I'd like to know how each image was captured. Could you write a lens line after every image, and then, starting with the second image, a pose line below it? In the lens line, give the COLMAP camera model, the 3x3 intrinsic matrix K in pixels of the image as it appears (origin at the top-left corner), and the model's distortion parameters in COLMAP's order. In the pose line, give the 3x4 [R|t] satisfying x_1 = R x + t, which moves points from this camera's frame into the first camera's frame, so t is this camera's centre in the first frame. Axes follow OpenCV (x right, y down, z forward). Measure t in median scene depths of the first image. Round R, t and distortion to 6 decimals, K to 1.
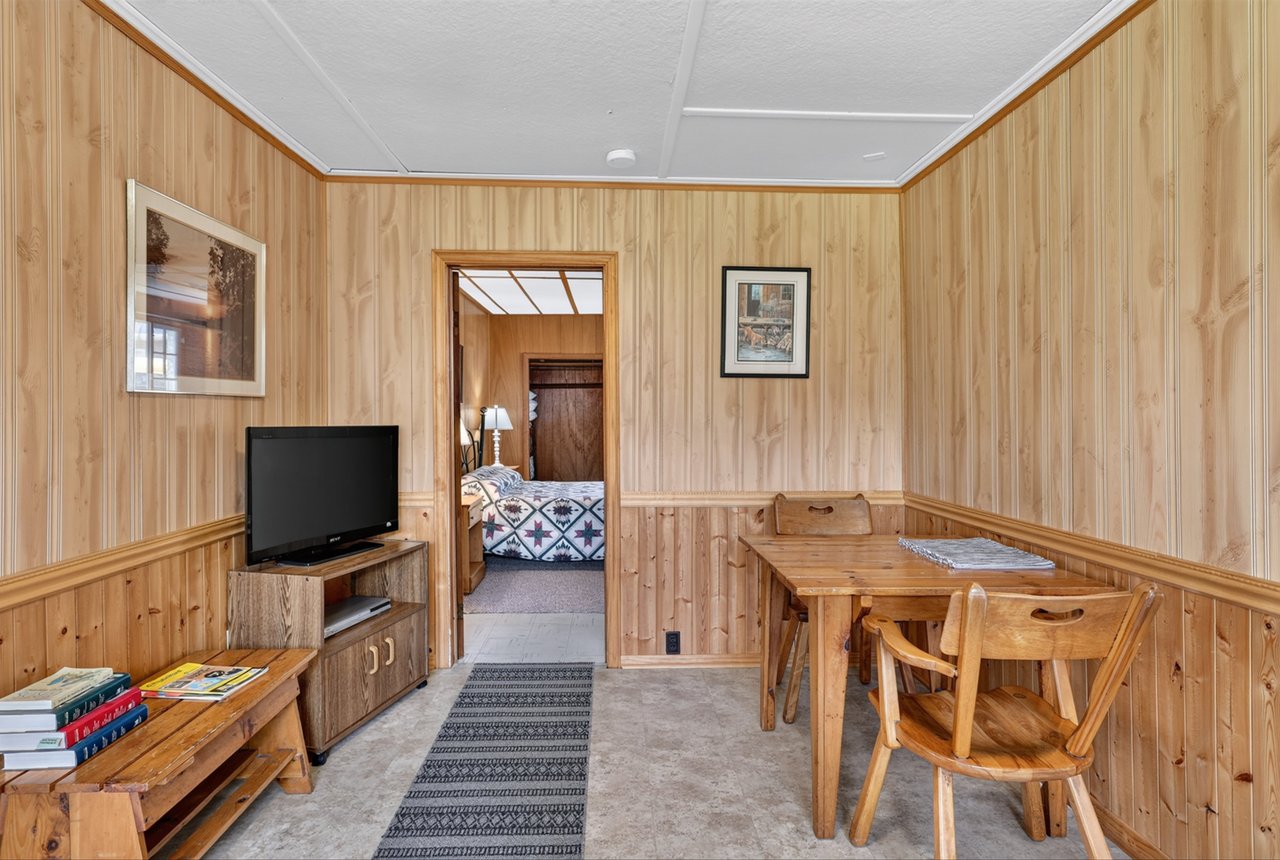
lens RADIAL K [[678.8, 0, 638.1], [0, 678.8, 420.9], [0, 0, 1]] dist [-0.000750, 0.001113]
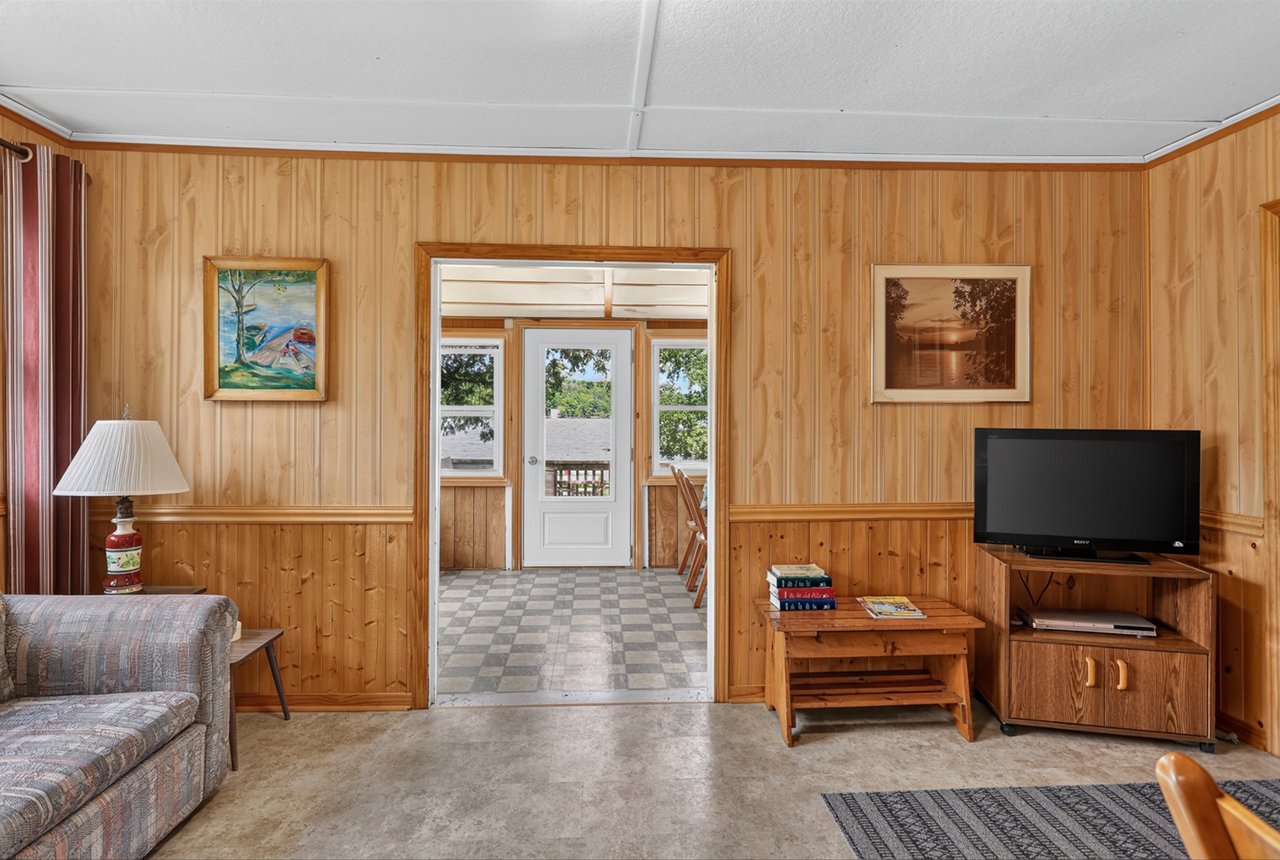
lens RADIAL K [[688.5, 0, 631.3], [0, 688.5, 415.8], [0, 0, 1]] dist [-0.004591, -0.001194]
pose [[-0.018906, -0.003419, -0.999815, 0.665002], [-0.008583, 0.999958, -0.003258, -0.003664], [0.999784, 0.008520, -0.018935, 0.405690]]
